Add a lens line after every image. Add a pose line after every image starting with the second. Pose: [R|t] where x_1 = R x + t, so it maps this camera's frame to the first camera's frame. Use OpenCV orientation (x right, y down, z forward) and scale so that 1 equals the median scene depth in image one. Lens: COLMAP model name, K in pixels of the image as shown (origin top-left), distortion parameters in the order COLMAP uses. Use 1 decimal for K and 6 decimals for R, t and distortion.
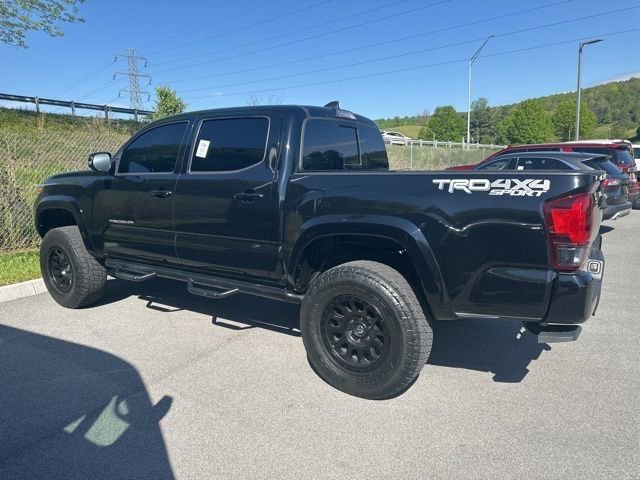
lens RADIAL K [[451.3, 0, 317.0], [0, 451.3, 239.8], [0, 0, 1]] dist [0.062110, -0.080450]
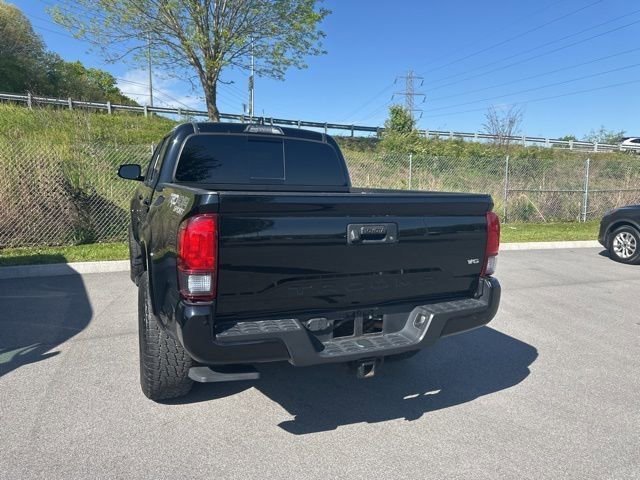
lens RADIAL K [[451.3, 0, 317.0], [0, 451.3, 239.8], [0, 0, 1]] dist [0.062110, -0.080450]
pose [[0.832535, 0.098395, -0.545164, 0.651050], [-0.114656, 0.993396, 0.004200, -0.042531], [0.541977, 0.059010, 0.838319, 0.199775]]
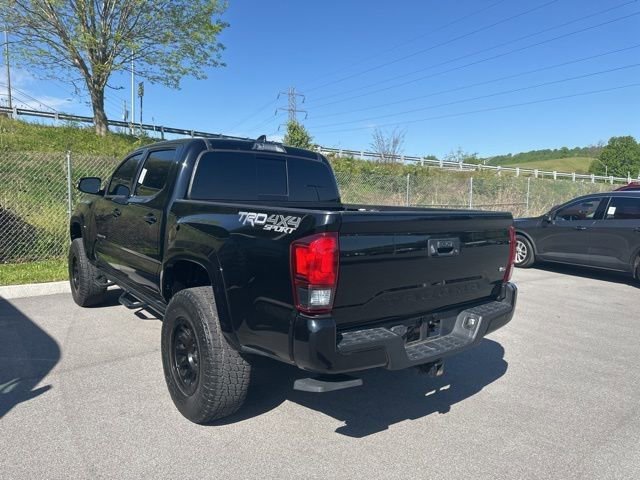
lens RADIAL K [[451.3, 0, 317.0], [0, 451.3, 239.8], [0, 0, 1]] dist [0.062110, -0.080450]
pose [[0.946611, 0.068756, -0.314961, 0.448322], [-0.088546, 0.994869, -0.048943, -0.021241], [0.309980, 0.074218, 0.947842, 0.055708]]
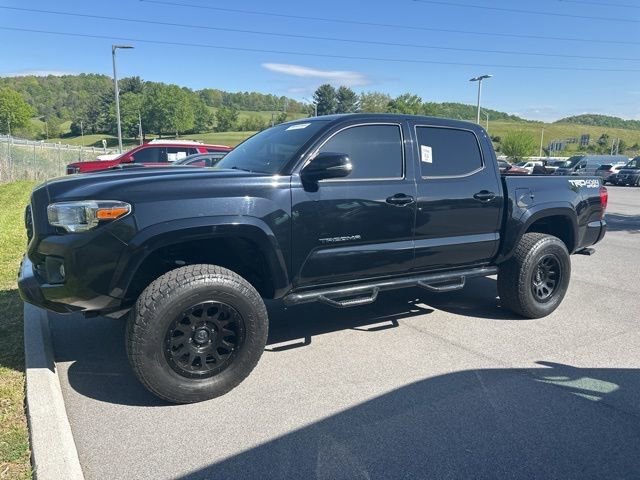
lens RADIAL K [[451.3, 0, 317.0], [0, 451.3, 239.8], [0, 0, 1]] dist [0.062110, -0.080450]
pose [[0.439622, -0.134876, 0.887998, -1.109650], [0.121647, 0.988492, 0.089916, -0.110251], [-0.889907, 0.068493, 0.450970, 0.649634]]
